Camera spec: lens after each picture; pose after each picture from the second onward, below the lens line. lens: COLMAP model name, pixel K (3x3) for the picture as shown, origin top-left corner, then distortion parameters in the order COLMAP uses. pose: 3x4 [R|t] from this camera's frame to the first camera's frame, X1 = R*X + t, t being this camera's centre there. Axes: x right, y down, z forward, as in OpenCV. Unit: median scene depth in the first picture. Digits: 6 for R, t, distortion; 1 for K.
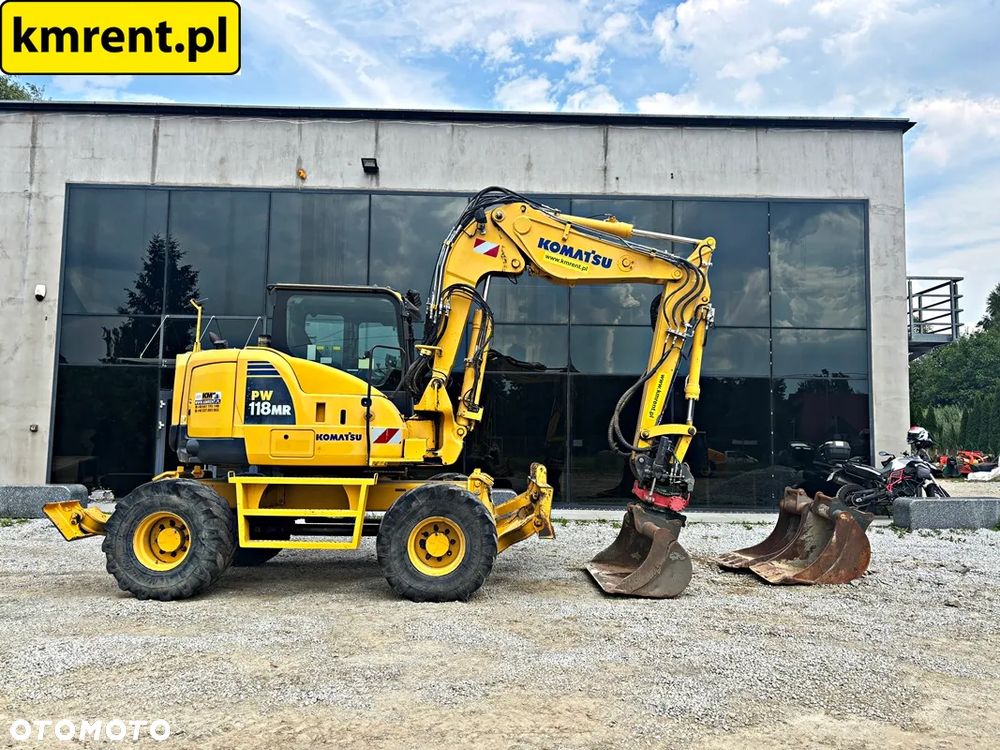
lens RADIAL K [[764.5, 0, 508.2], [0, 764.5, 367.6], [0, 0, 1]] dist [0.044194, -0.049460]
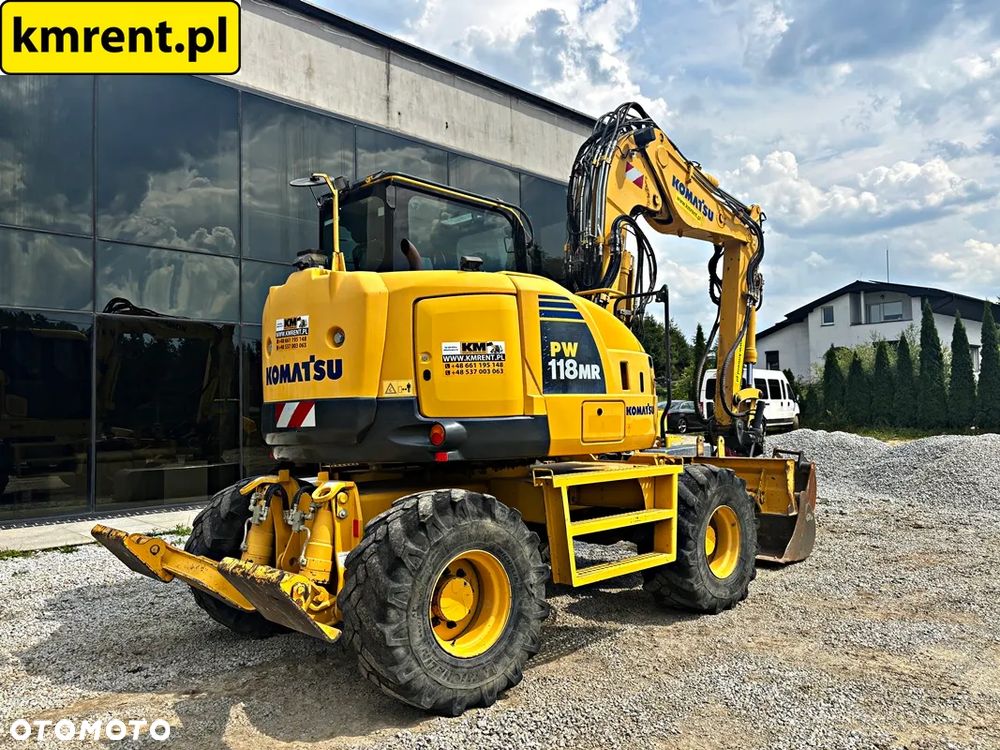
lens RADIAL K [[764.5, 0, 501.6], [0, 764.5, 365.2], [0, 0, 1]] dist [0.044194, -0.049460]
pose [[0.730476, 0.010107, 0.682863, -0.689906], [-0.036131, 0.999062, 0.023864, 0.031265], [-0.681982, -0.042105, 0.730156, 0.488805]]
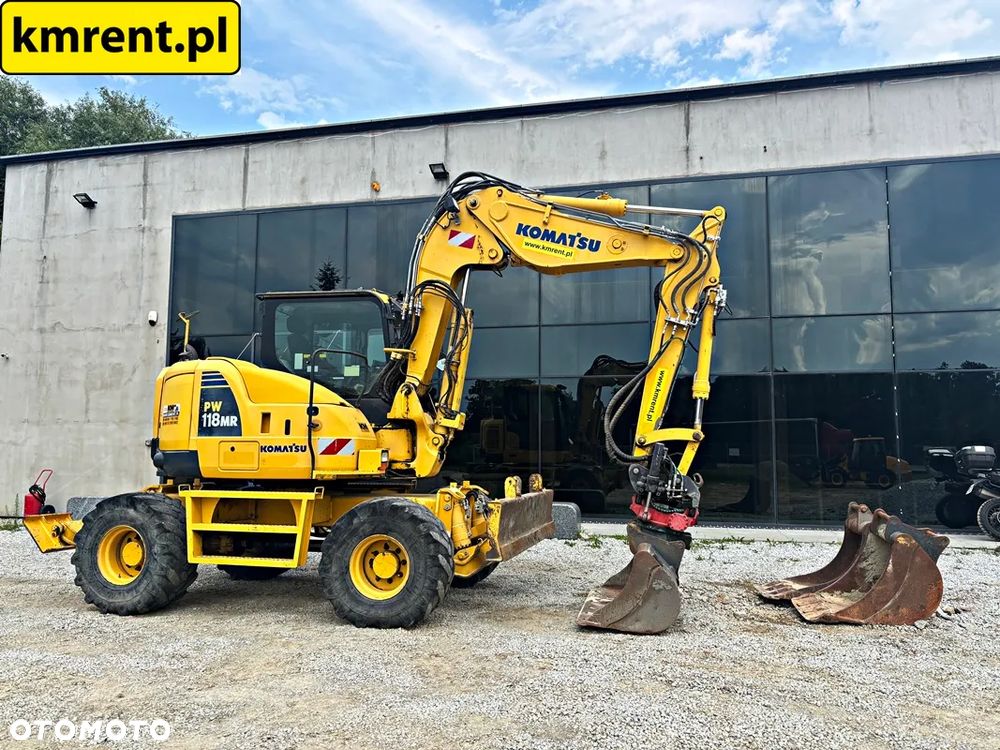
lens RADIAL K [[764.5, 0, 507.1], [0, 764.5, 370.4], [0, 0, 1]] dist [0.044194, -0.049460]
pose [[0.970080, -0.036605, -0.240009, 0.237651], [0.034417, 0.999319, -0.013303, 0.014064], [0.240332, 0.004644, 0.970680, 0.125922]]
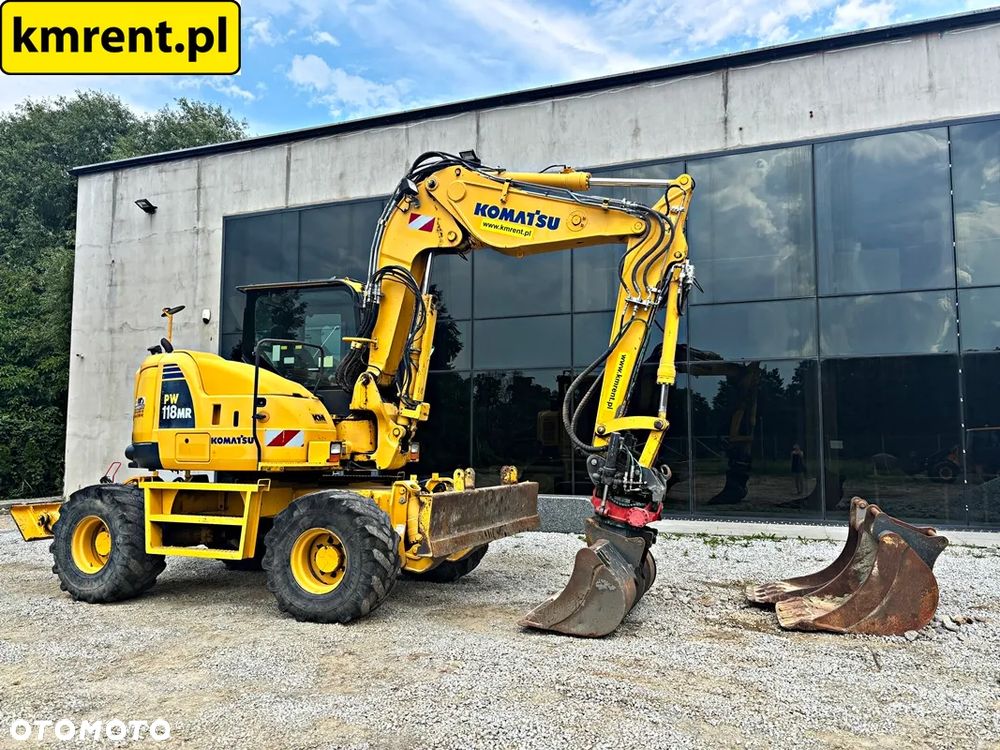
lens RADIAL K [[764.5, 0, 509.9], [0, 764.5, 373.2], [0, 0, 1]] dist [0.044194, -0.049460]
pose [[0.927584, -0.049208, -0.370359, 0.383425], [0.050258, 0.998713, -0.006821, 0.027680], [0.370218, -0.012286, 0.928863, 0.216235]]
